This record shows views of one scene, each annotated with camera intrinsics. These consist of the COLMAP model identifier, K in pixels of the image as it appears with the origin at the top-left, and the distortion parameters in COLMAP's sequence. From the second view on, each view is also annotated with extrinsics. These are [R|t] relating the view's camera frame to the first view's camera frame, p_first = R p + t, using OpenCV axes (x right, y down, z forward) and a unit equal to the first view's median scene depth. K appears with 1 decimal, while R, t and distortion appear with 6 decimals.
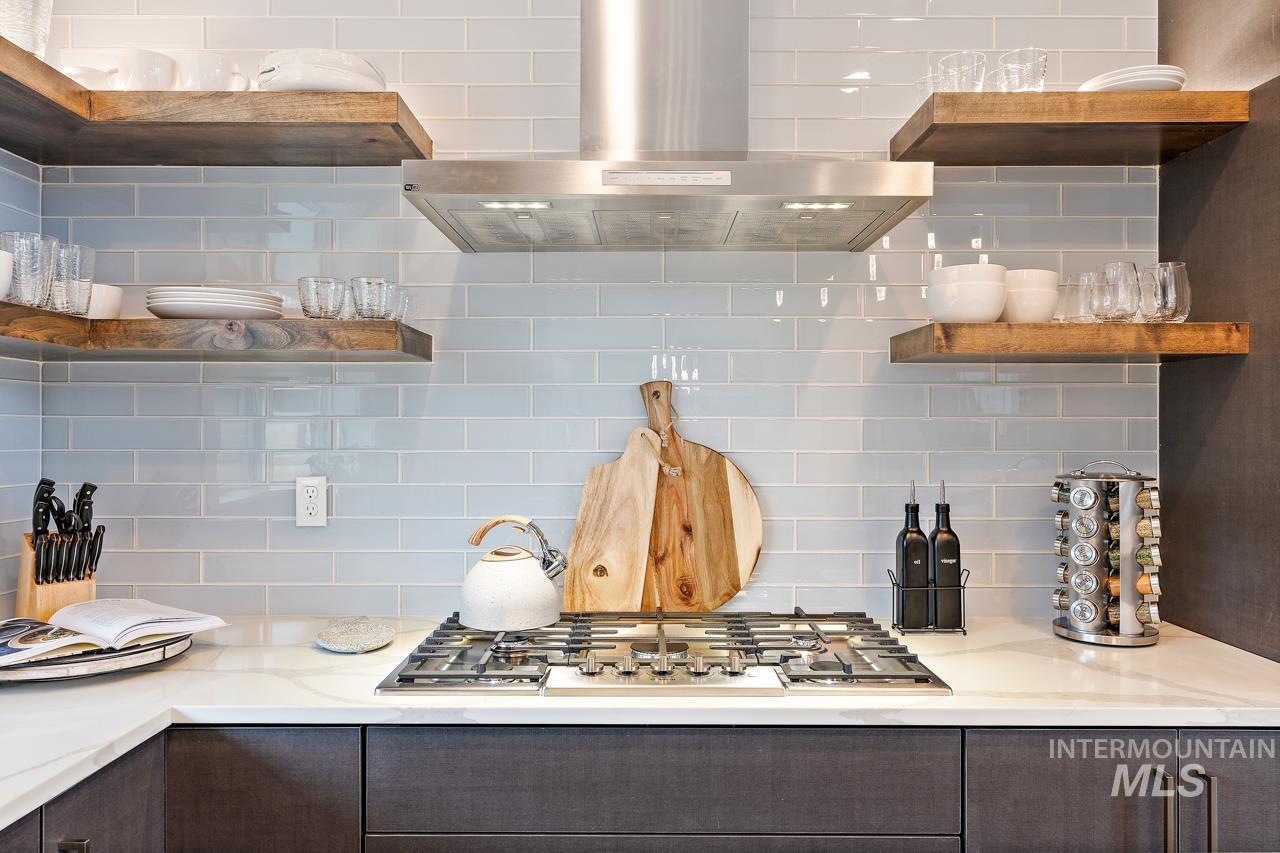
lens RADIAL K [[881.6, 0, 640.0], [0, 881.6, 426.5], [0, 0, 1]] dist [0.002068, -0.001117]
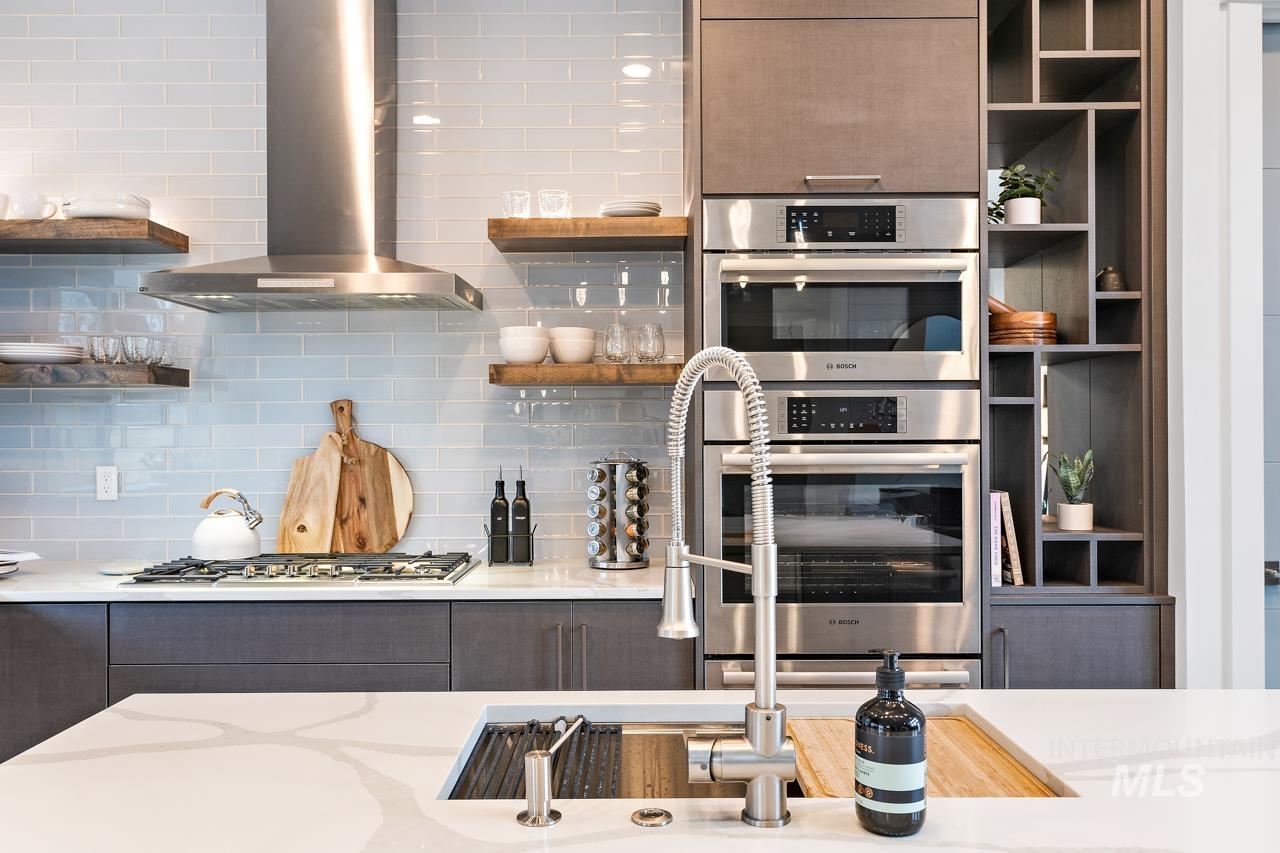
lens RADIAL K [[1050.5, 0, 640.0], [0, 1050.5, 426.5], [0, 0, 1]] dist [0.000905, 0.002516]
pose [[0.999968, -0.005884, 0.005418, 0.517651], [0.005893, 0.999981, -0.001512, -0.001254], [-0.005409, 0.001544, 0.999984, -0.771198]]
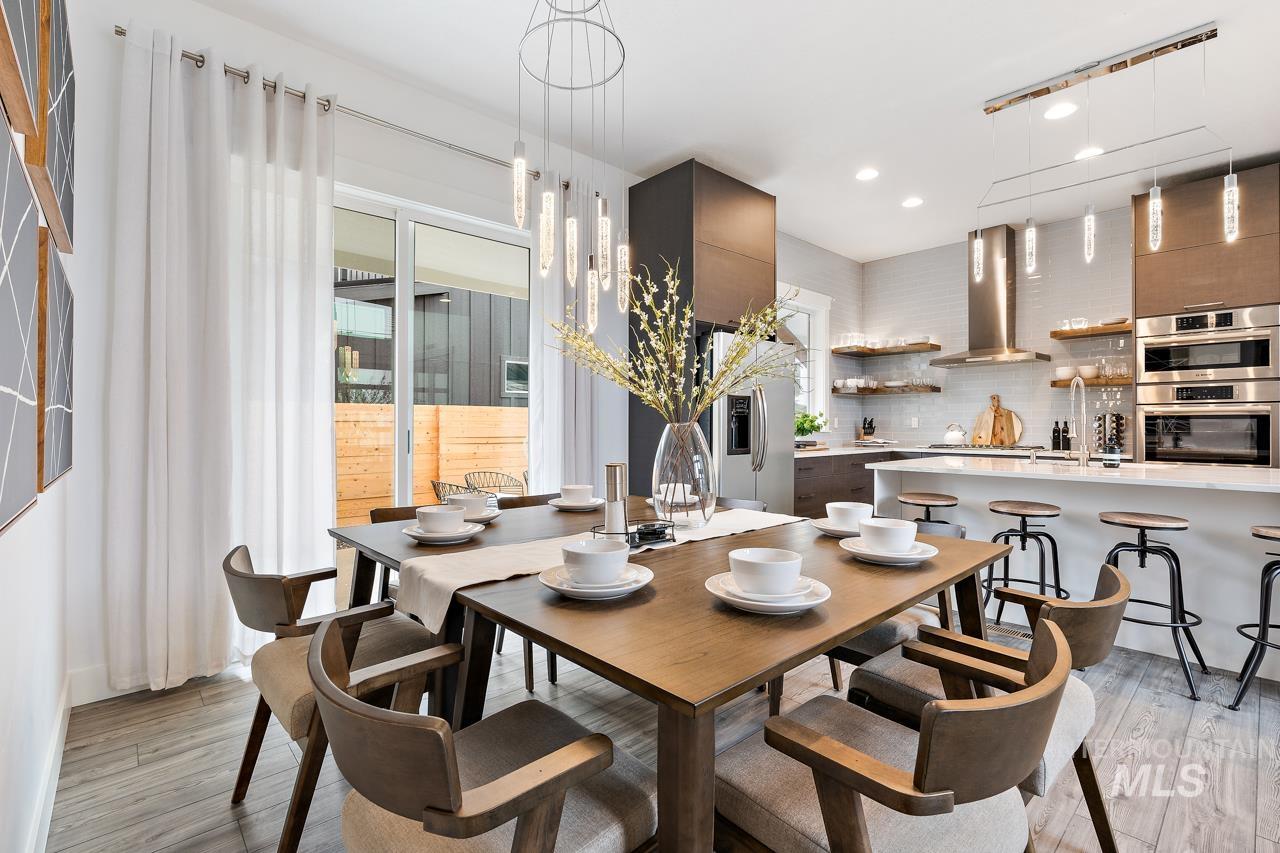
lens RADIAL K [[583.2, 0, 636.1], [0, 583.2, 425.8], [0, 0, 1]] dist [-0.003063, -0.000521]
pose [[0.677264, -0.000969, -0.735739, 0.971716], [0.001835, 0.999998, 0.000372, 0.100640], [0.735738, -0.001602, 0.677265, -2.353183]]
